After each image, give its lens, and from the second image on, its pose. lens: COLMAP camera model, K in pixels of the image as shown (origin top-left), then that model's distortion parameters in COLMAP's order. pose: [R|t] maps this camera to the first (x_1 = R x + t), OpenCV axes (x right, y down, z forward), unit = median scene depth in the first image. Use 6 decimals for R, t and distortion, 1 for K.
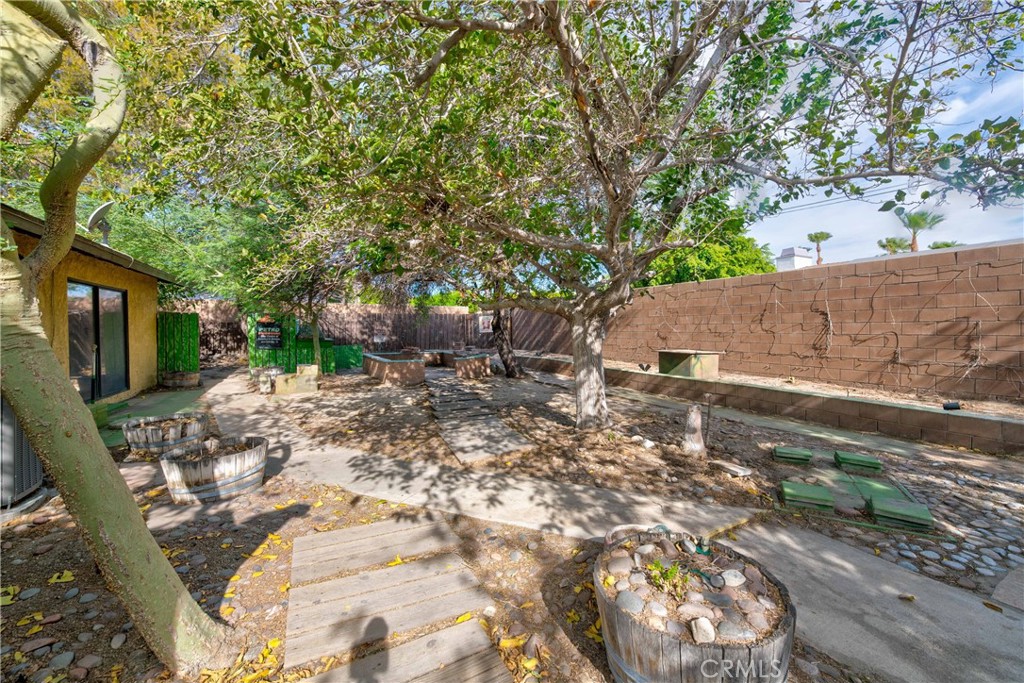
lens RADIAL K [[405.9, 0, 510.6], [0, 405.9, 334.8], [0, 0, 1]] dist [0.010132, -0.002271]
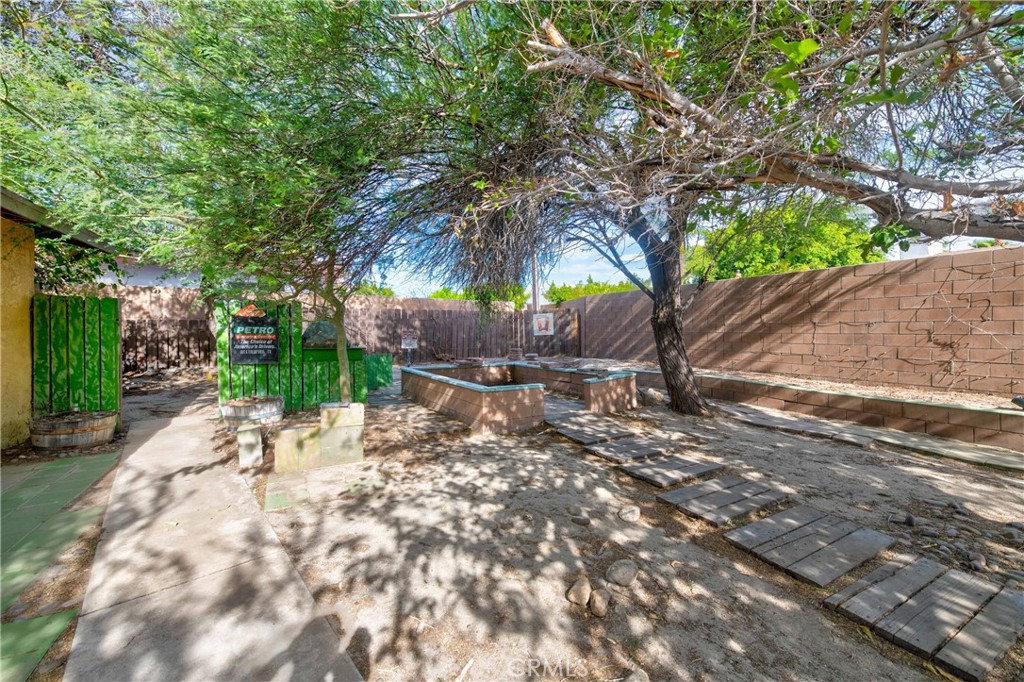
lens RADIAL K [[405.9, 0, 511.9], [0, 405.9, 338.9], [0, 0, 1]] dist [0.010132, -0.002271]
pose [[0.999202, 0.001612, 0.039908, -0.252137], [-0.001553, 0.999998, -0.001505, -0.001284], [-0.039910, 0.001442, 0.999202, 0.408223]]
